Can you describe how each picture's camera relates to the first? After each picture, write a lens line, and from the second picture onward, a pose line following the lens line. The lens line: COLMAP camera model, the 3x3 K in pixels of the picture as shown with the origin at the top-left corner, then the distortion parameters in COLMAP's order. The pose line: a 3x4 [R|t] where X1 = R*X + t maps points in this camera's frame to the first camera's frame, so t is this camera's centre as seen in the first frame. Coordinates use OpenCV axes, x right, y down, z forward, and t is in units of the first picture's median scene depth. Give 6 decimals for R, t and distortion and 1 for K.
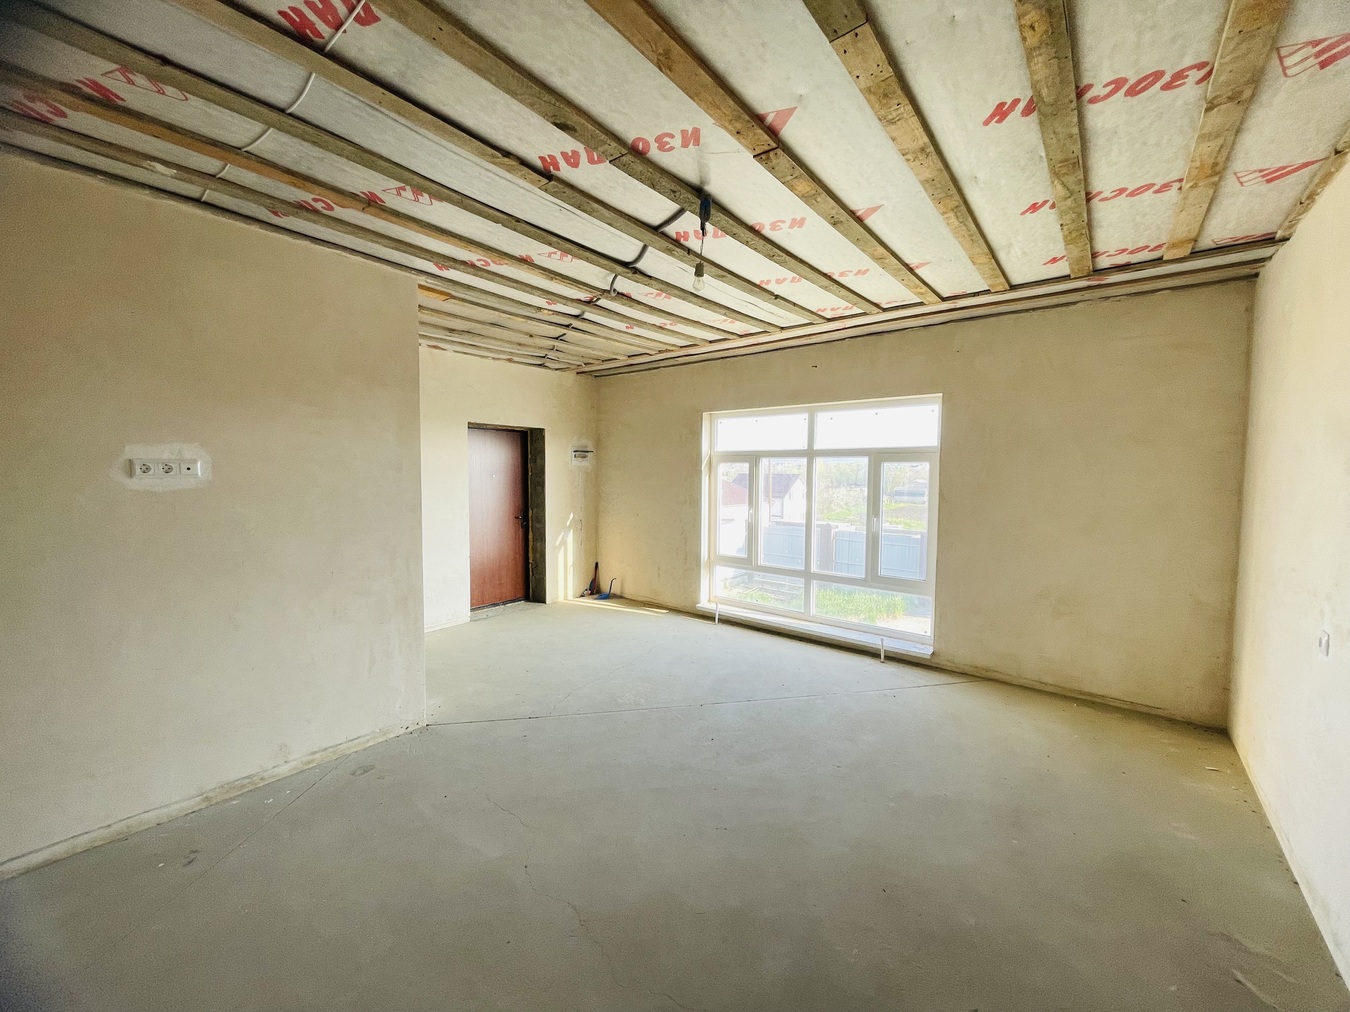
lens RADIAL K [[545.3, 0, 672.4], [0, 545.3, 505.3], [0, 0, 1]] dist [-0.003917, 0.000357]
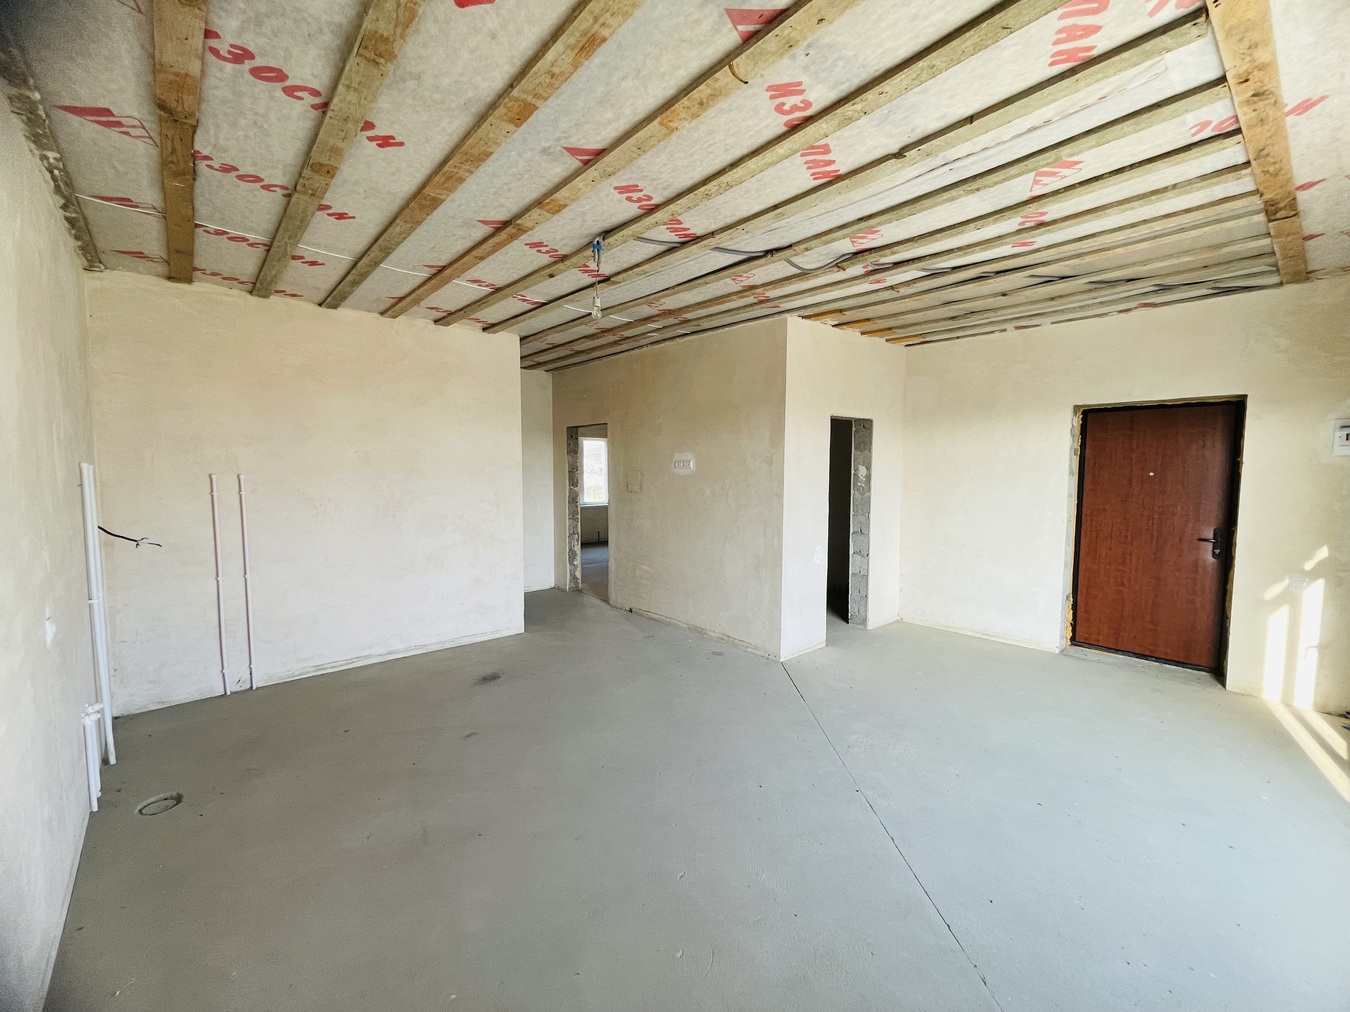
lens RADIAL K [[545.0, 0, 671.5], [0, 545.0, 503.1], [0, 0, 1]] dist [-0.001470, 0.000086]
pose [[-0.166449, 0.059073, -0.984279, 0.622924], [-0.066333, 0.995272, 0.070951, -0.033845], [0.983816, 0.077100, -0.161743, 0.683170]]
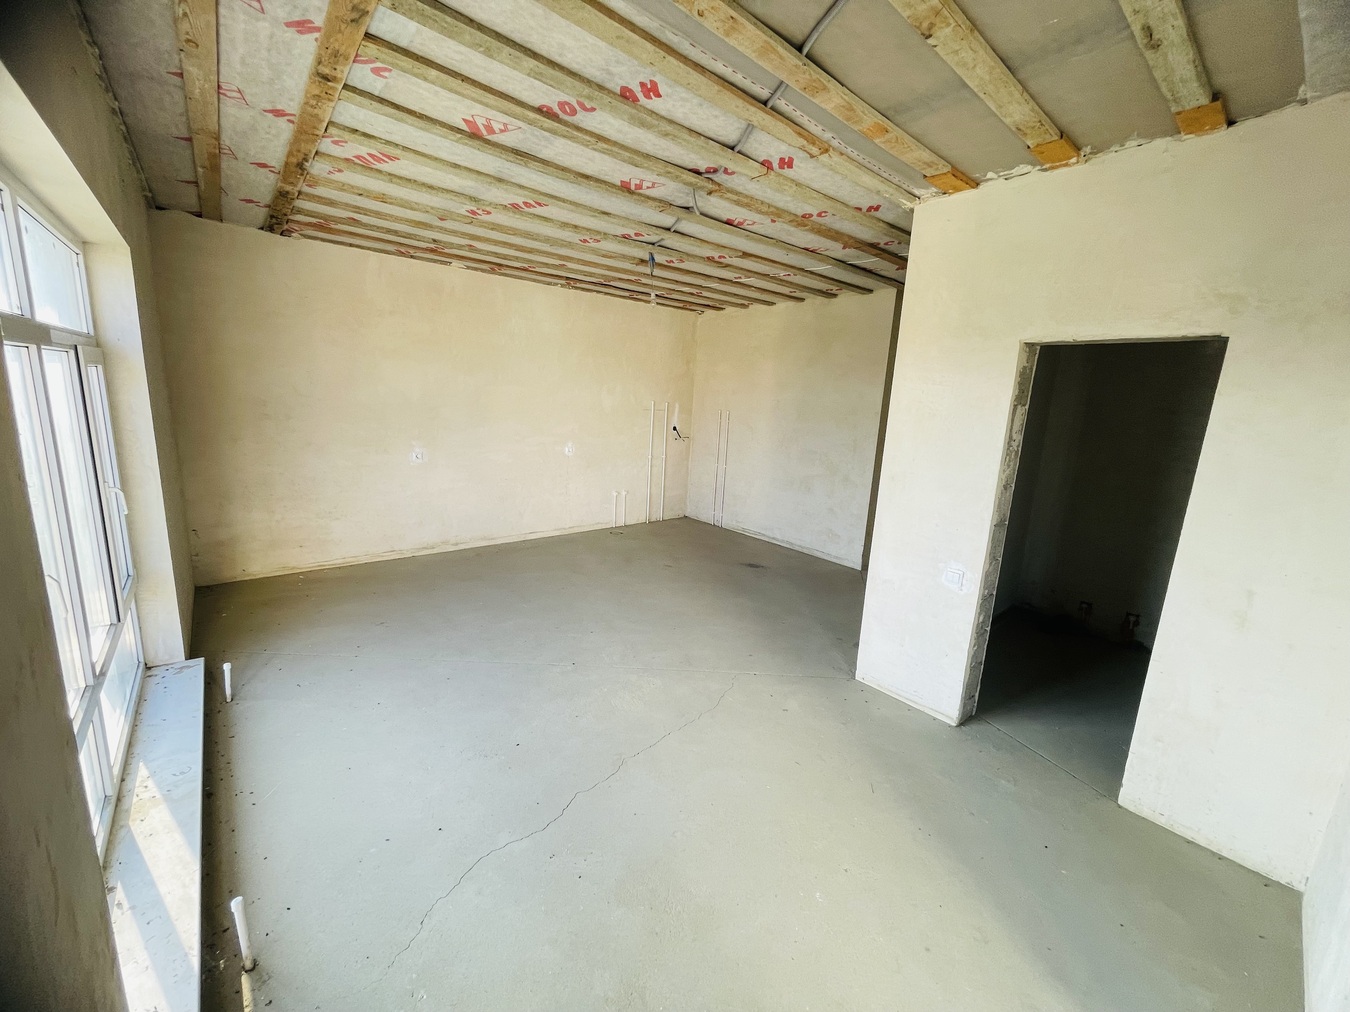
lens RADIAL K [[545.0, 0, 671.5], [0, 545.0, 503.1], [0, 0, 1]] dist [-0.001470, 0.000086]
pose [[-0.983456, -0.088900, 0.157833, -0.189108], [-0.046017, 0.965319, 0.256987, -0.109791], [-0.175205, 0.245473, -0.953439, 1.438953]]
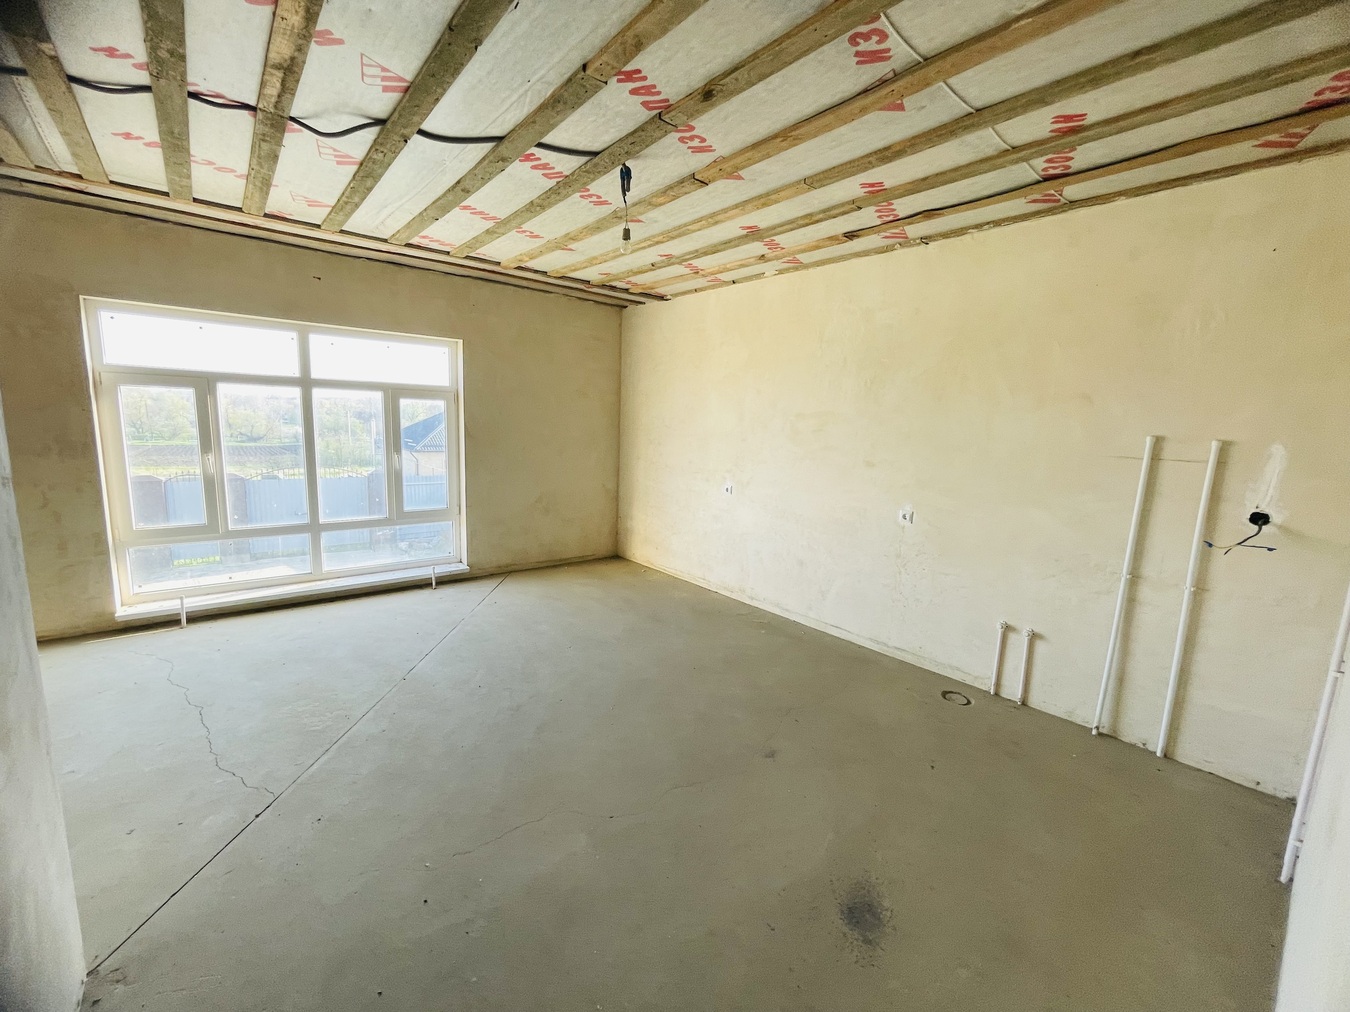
lens RADIAL K [[545.3, 0, 672.4], [0, 545.3, 505.3], [0, 0, 1]] dist [-0.003917, 0.000357]
pose [[0.191470, -0.150553, 0.969883, -0.546020], [0.026765, 0.988599, 0.148175, -0.020958], [-0.981133, -0.002412, 0.193316, 0.338072]]
